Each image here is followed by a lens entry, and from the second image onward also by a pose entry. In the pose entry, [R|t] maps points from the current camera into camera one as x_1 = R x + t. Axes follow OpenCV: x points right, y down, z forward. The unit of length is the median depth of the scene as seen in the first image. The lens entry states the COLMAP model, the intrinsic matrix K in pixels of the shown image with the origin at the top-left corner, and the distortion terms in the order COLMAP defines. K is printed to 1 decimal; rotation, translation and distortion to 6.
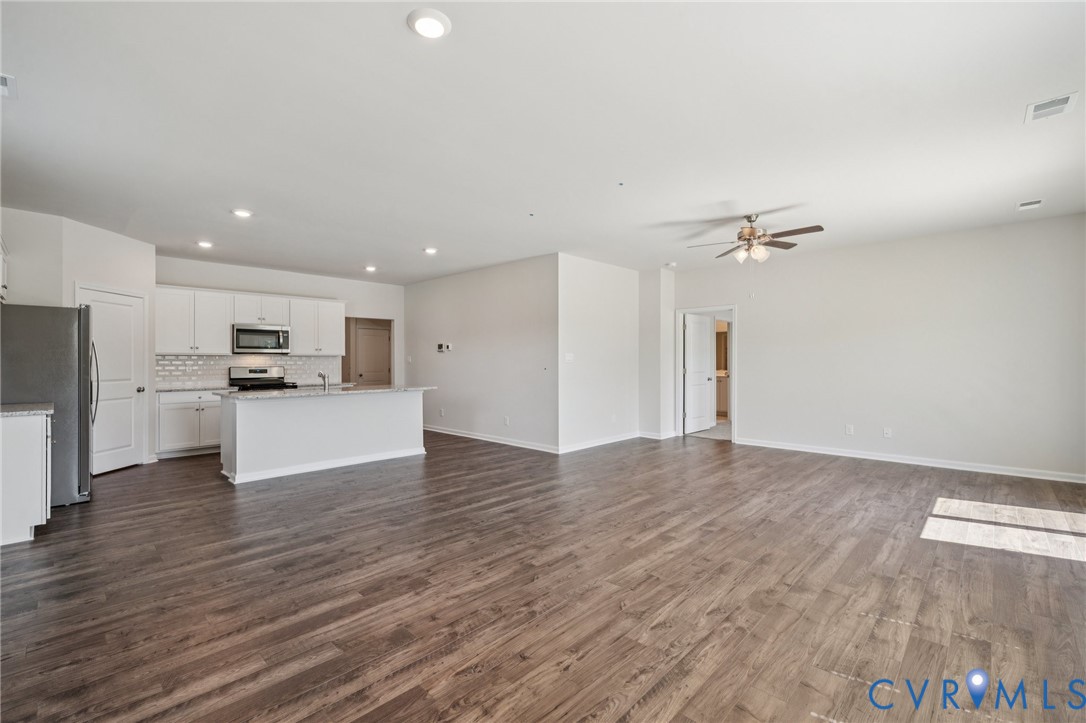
lens RADIAL K [[463.3, 0, 541.1], [0, 463.3, 360.0], [0, 0, 1]] dist [0.000556, -0.000042]
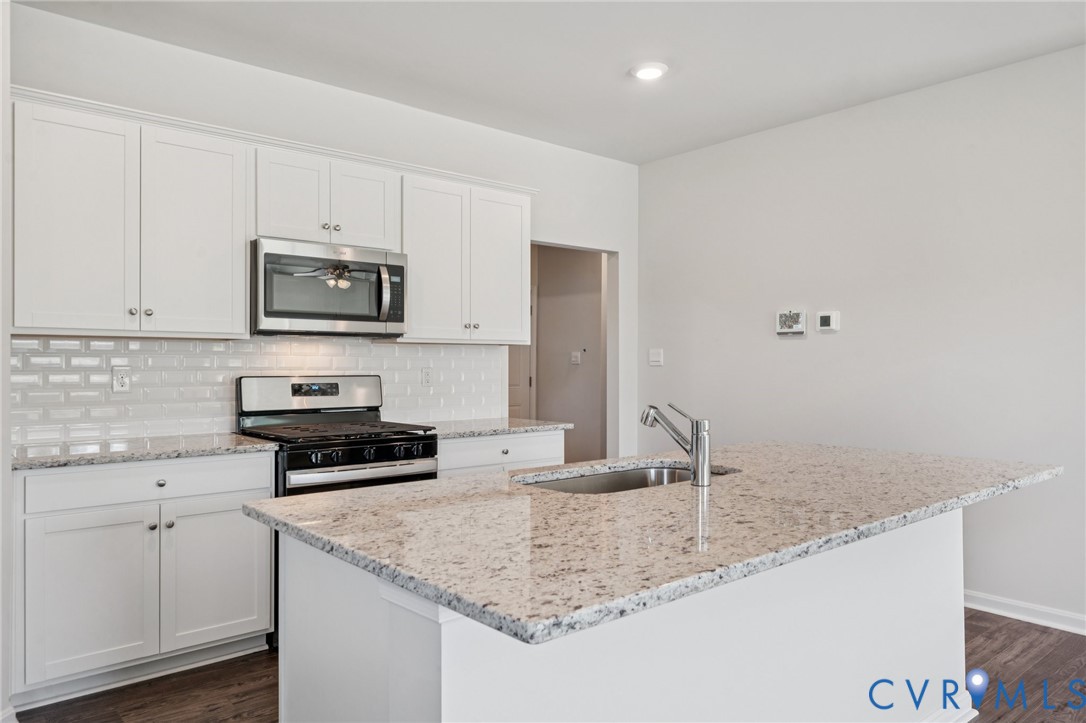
lens RADIAL K [[722.8, 0, 542.2], [0, 722.8, 364.5], [0, 0, 1]] dist [-0.004170, 0.002768]
pose [[0.995049, 0.009875, -0.098896, -0.419303], [-0.008941, 0.999911, 0.009882, 0.000458], [0.098984, -0.008949, 0.995049, 0.531025]]
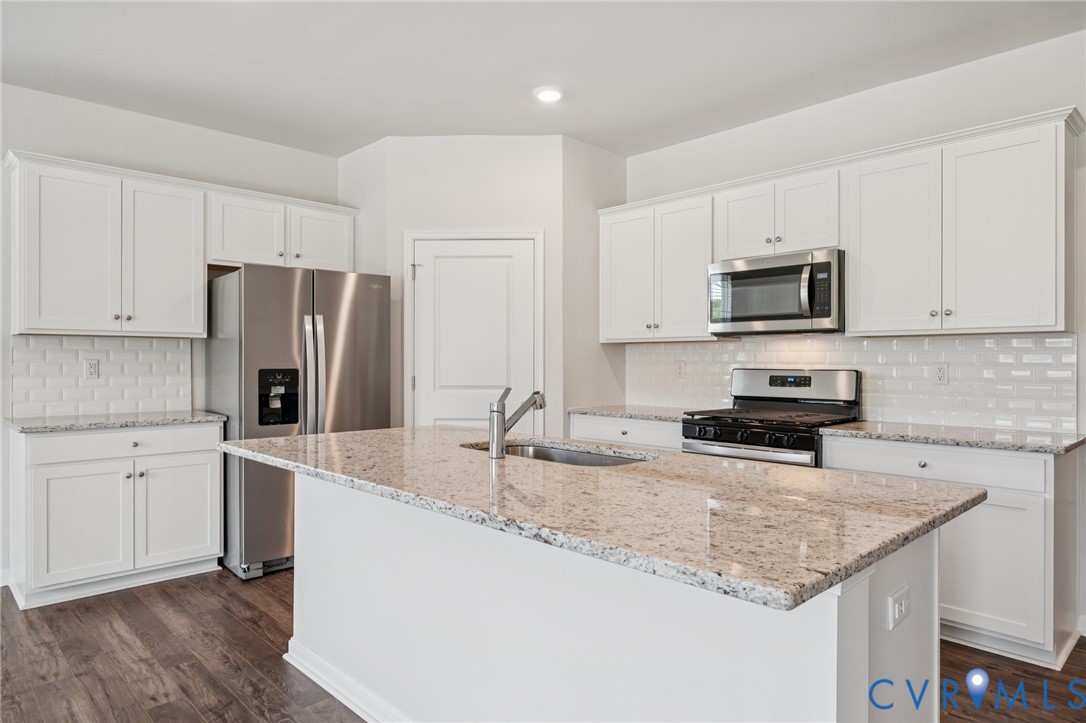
lens RADIAL K [[656.1, 0, 537.5], [0, 656.1, 361.3], [0, 0, 1]] dist [0.001933, -0.000592]
pose [[-0.026972, 0.009516, -0.999591, -0.076155], [0.008025, 0.999925, 0.009303, 0.001955], [0.999604, -0.007770, -0.027046, 0.848033]]
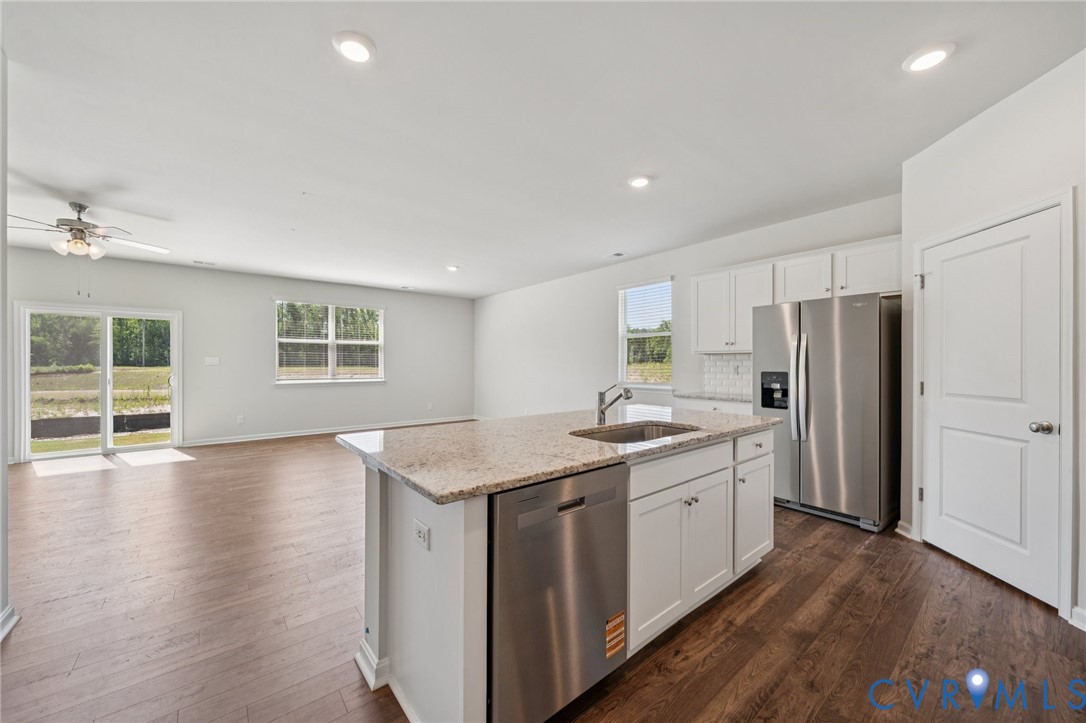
lens RADIAL K [[401.5, 0, 541.4], [0, 401.5, 364.5], [0, 0, 1]] dist [-0.002026, 0.000007]
pose [[-0.994830, 0.009623, 0.101096, -0.372279], [0.008763, 0.999922, -0.008944, 0.004391], [-0.101175, -0.008012, -0.994836, 1.152057]]
